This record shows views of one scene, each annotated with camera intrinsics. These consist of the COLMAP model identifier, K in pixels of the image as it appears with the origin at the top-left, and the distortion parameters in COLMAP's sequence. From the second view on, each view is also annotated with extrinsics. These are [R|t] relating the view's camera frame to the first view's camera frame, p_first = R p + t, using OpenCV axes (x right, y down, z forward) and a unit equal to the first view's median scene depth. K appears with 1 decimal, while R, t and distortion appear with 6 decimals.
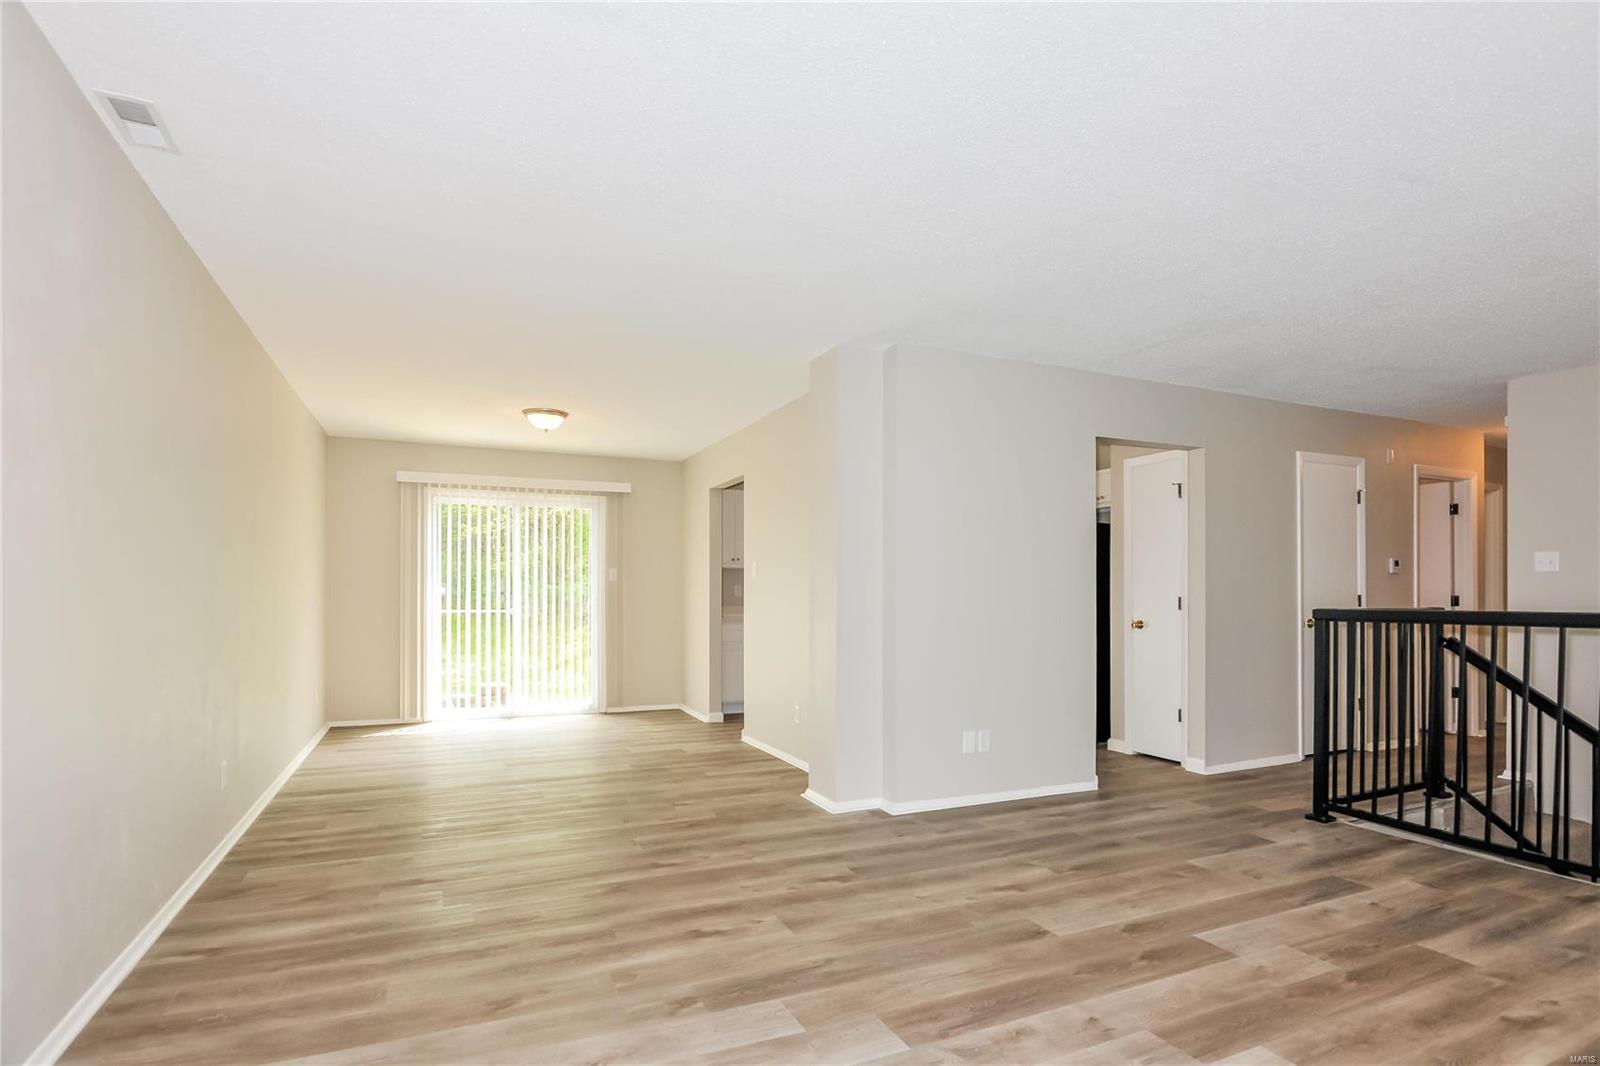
lens RADIAL K [[802.6, 0, 800.2], [0, 802.6, 600.0], [0, 0, 1]] dist [-0.001000, -0.001087]
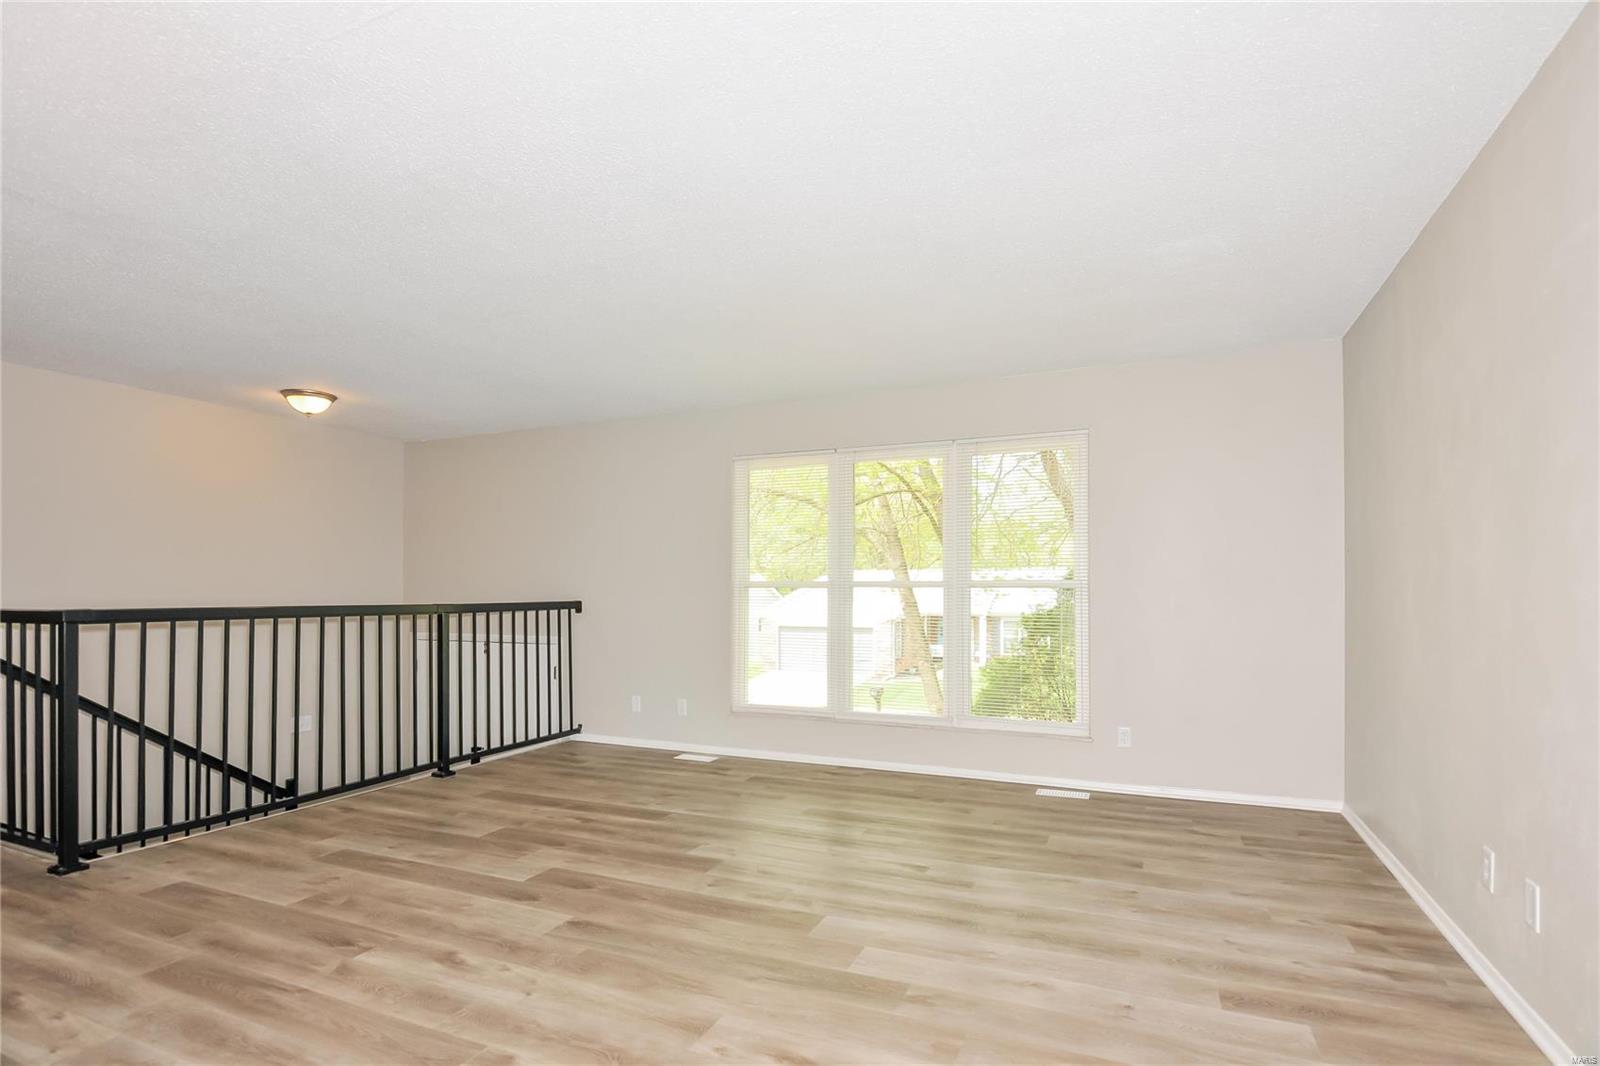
lens RADIAL K [[802.6, 0, 800.2], [0, 802.6, 600.0], [0, 0, 1]] dist [-0.001000, -0.001087]
pose [[-0.683214, -0.001237, 0.730217, -0.590321], [-0.000614, 0.999999, 0.001119, 0.001909], [-0.730218, 0.000317, -0.683214, 1.368797]]
